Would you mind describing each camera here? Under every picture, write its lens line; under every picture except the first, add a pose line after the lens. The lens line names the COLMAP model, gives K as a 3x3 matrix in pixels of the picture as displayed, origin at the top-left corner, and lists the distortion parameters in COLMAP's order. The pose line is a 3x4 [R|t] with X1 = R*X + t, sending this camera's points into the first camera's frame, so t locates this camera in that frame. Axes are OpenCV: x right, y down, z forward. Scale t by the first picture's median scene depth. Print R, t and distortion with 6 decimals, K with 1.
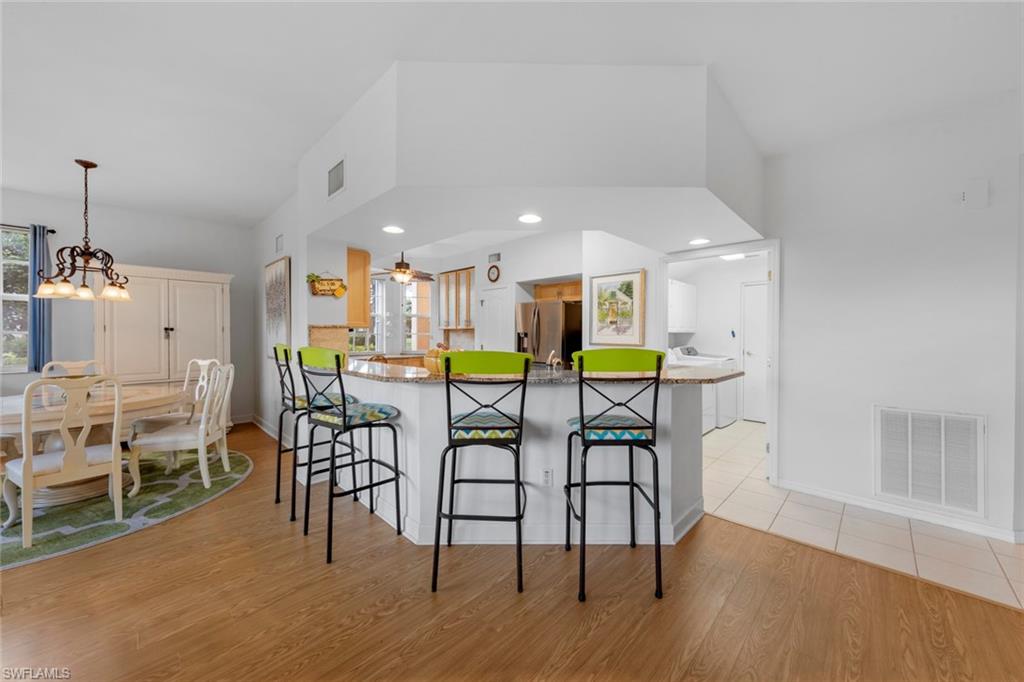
lens RADIAL K [[371.7, 0, 508.2], [0, 371.7, 337.8], [0, 0, 1]] dist [0.008298, -0.001071]
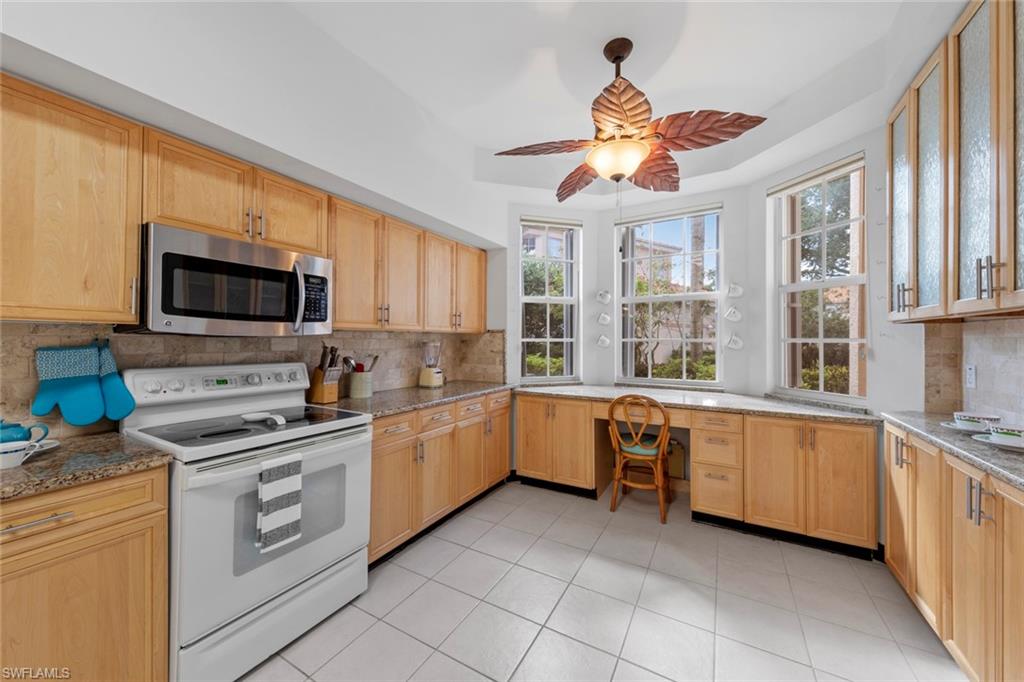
lens RADIAL K [[371.7, 0, 514.3], [0, 371.7, 336.8], [0, 0, 1]] dist [0.008298, -0.001071]
pose [[0.246808, -0.007327, -0.969037, -0.003917], [-0.013457, 0.999849, -0.010988, -0.013915], [0.968971, 0.015752, 0.246672, 1.529811]]
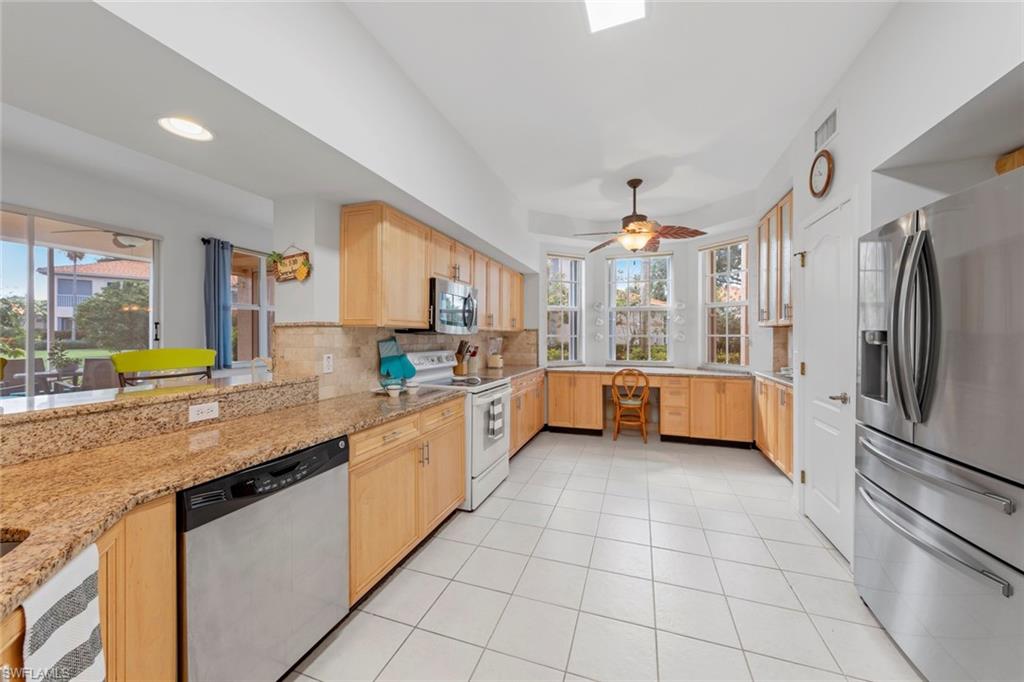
lens RADIAL K [[371.7, 0, 515.6], [0, 371.7, 335.1], [0, 0, 1]] dist [0.008298, -0.001071]
pose [[0.423551, -0.001623, -0.905871, 0.313565], [-0.009724, 0.999933, -0.006338, -0.009780], [0.905820, 0.011494, 0.423507, 1.053687]]
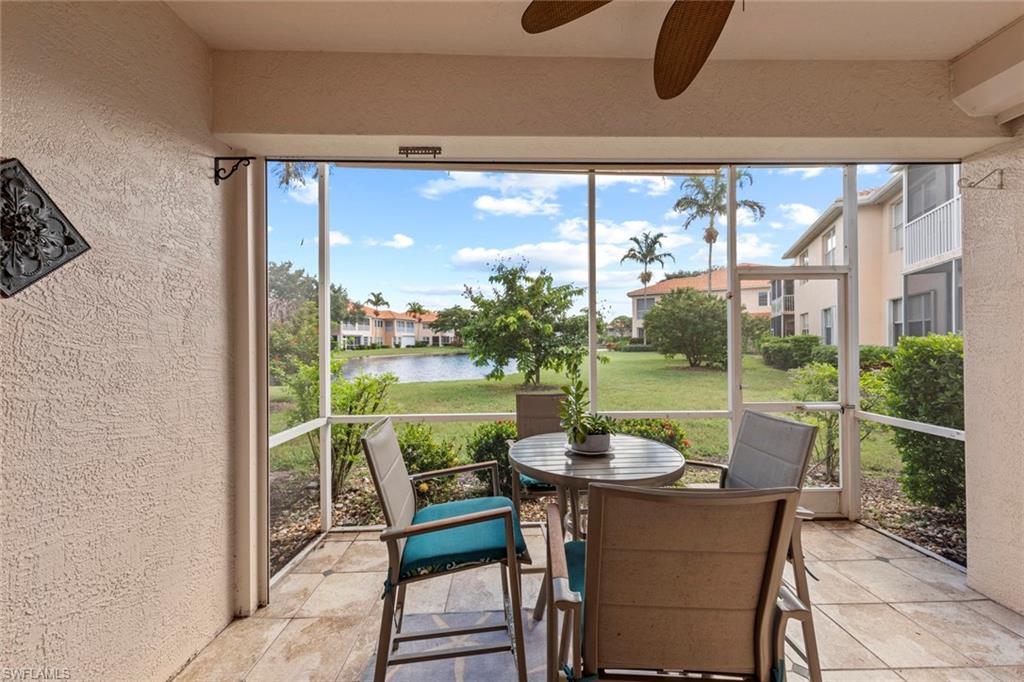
lens RADIAL K [[371.7, 0, 504.3], [0, 371.7, 338.5], [0, 0, 1]] dist [0.008298, -0.001071]
pose [[-0.711235, -0.003275, -0.702946, -1.017367], [-0.004297, 0.999991, -0.000311, -0.020256], [0.702941, 0.002799, -0.711243, 0.445753]]
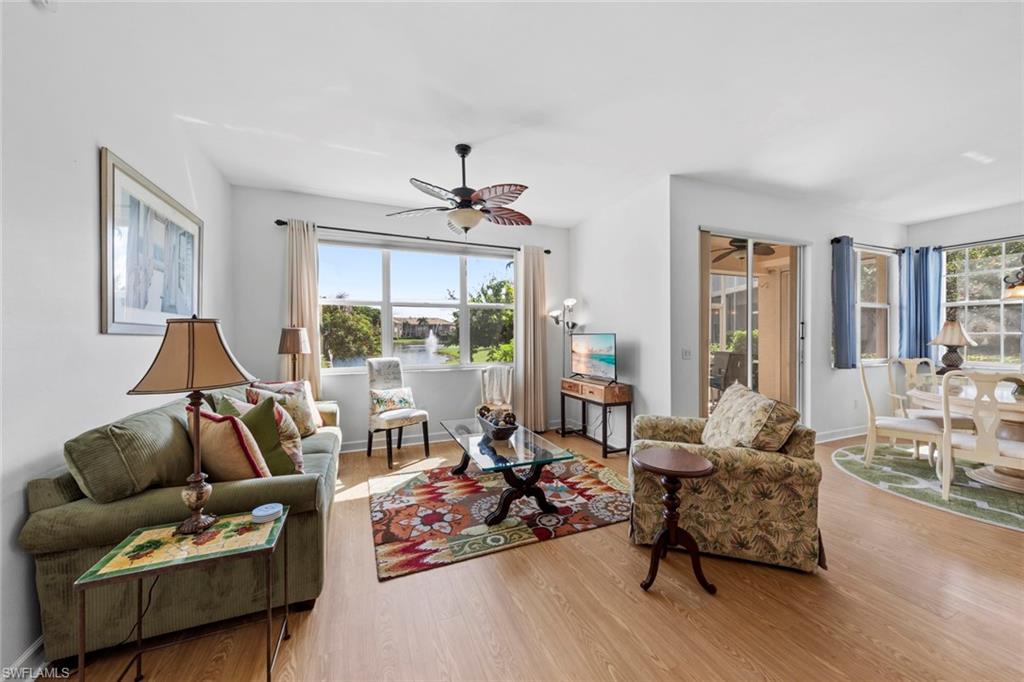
lens RADIAL K [[371.7, 0, 515.3], [0, 371.7, 335.3], [0, 0, 1]] dist [0.008298, -0.001071]
pose [[-0.388329, -0.001633, -0.921519, 0.314768], [-0.005848, 0.999983, 0.000692, 0.001773], [0.921502, 0.005657, -0.388332, 0.091964]]
